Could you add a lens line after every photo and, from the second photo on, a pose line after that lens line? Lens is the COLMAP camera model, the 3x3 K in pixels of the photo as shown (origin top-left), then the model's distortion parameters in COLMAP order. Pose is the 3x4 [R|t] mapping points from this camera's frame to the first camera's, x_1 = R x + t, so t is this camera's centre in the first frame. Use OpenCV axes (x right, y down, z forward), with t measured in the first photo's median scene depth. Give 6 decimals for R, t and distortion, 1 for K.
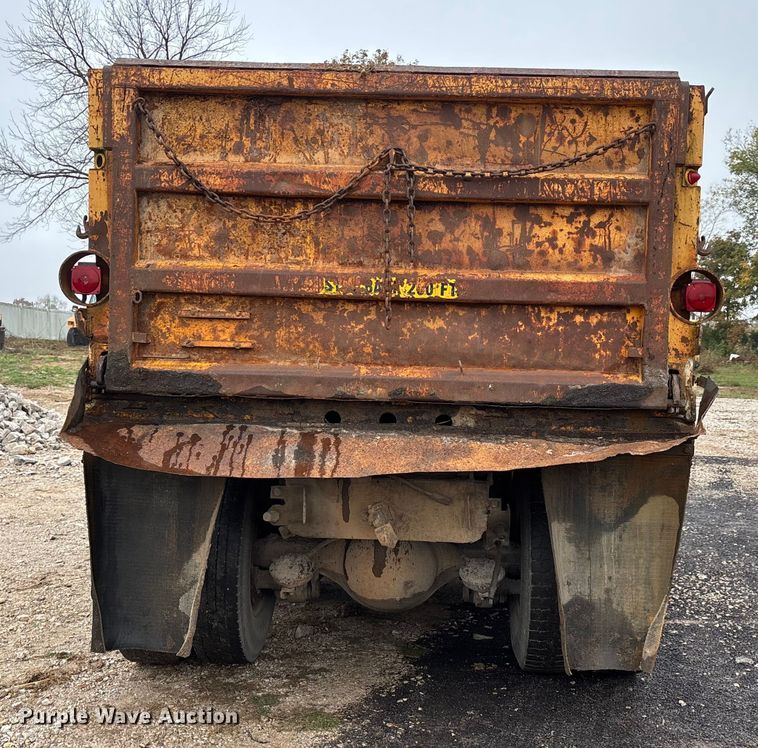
lens RADIAL K [[962.6, 0, 396.1], [0, 962.6, 389.7], [0, 0, 1]] dist [0.045612, 0.000000]
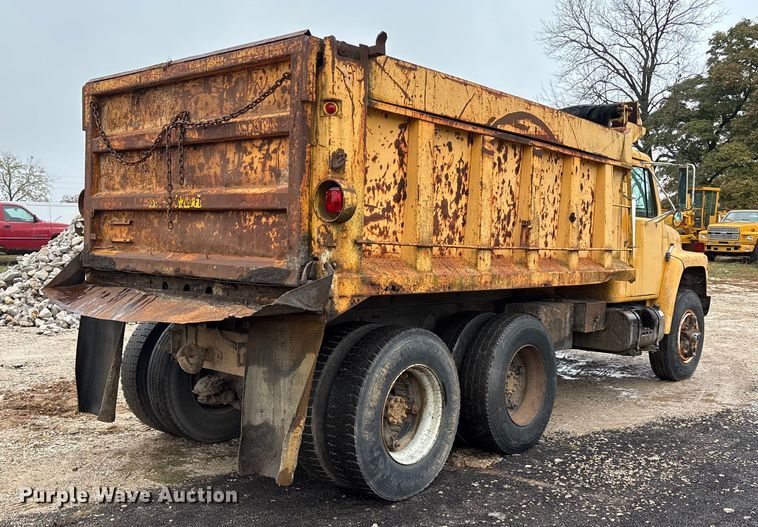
lens RADIAL K [[727.3, 0, 358.9], [0, 727.3, 275.3], [0, 0, 1]] dist [0.025570, 0.000000]
pose [[0.776009, 0.023900, -0.630269, 0.949222], [-0.030408, 0.999537, 0.000463, 0.001430], [0.629988, 0.018806, 0.776377, 0.276573]]
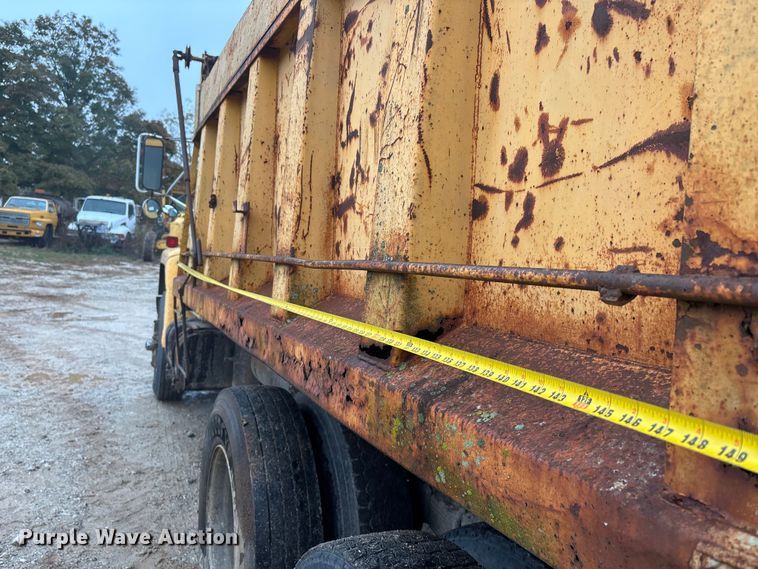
lens RADIAL K [[581.3, 0, 360.0], [0, 581.3, 274.3], [0, 0, 1]] dist [0.058978, -0.076790]
pose [[0.896588, 0.018802, 0.442467, -0.443907], [-0.024571, 0.999671, 0.007308, -0.068998], [-0.442184, -0.017424, 0.896755, 1.010936]]
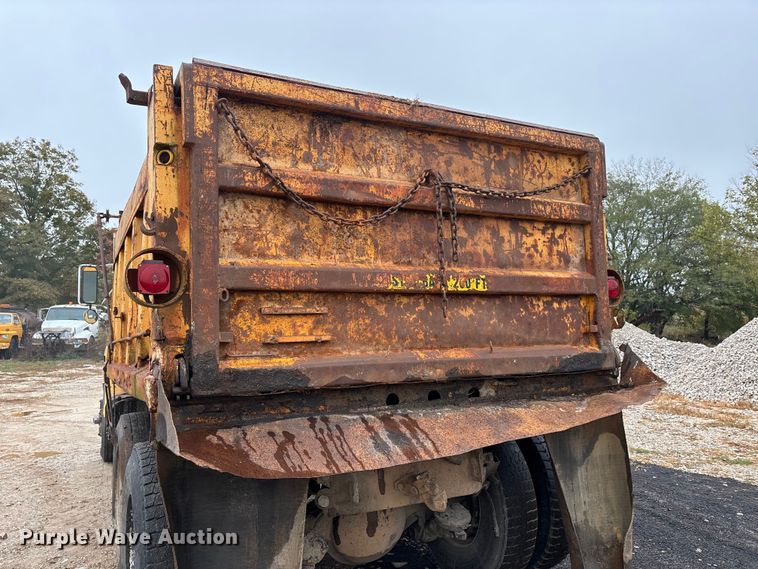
lens RADIAL K [[581.3, 0, 366.4], [0, 581.3, 283.8], [0, 0, 1]] dist [0.058978, -0.076790]
pose [[0.872358, -0.007881, 0.488804, -0.429145], [0.071914, 0.991061, -0.112366, -0.030903], [-0.483549, 0.133176, 0.865127, 0.422232]]
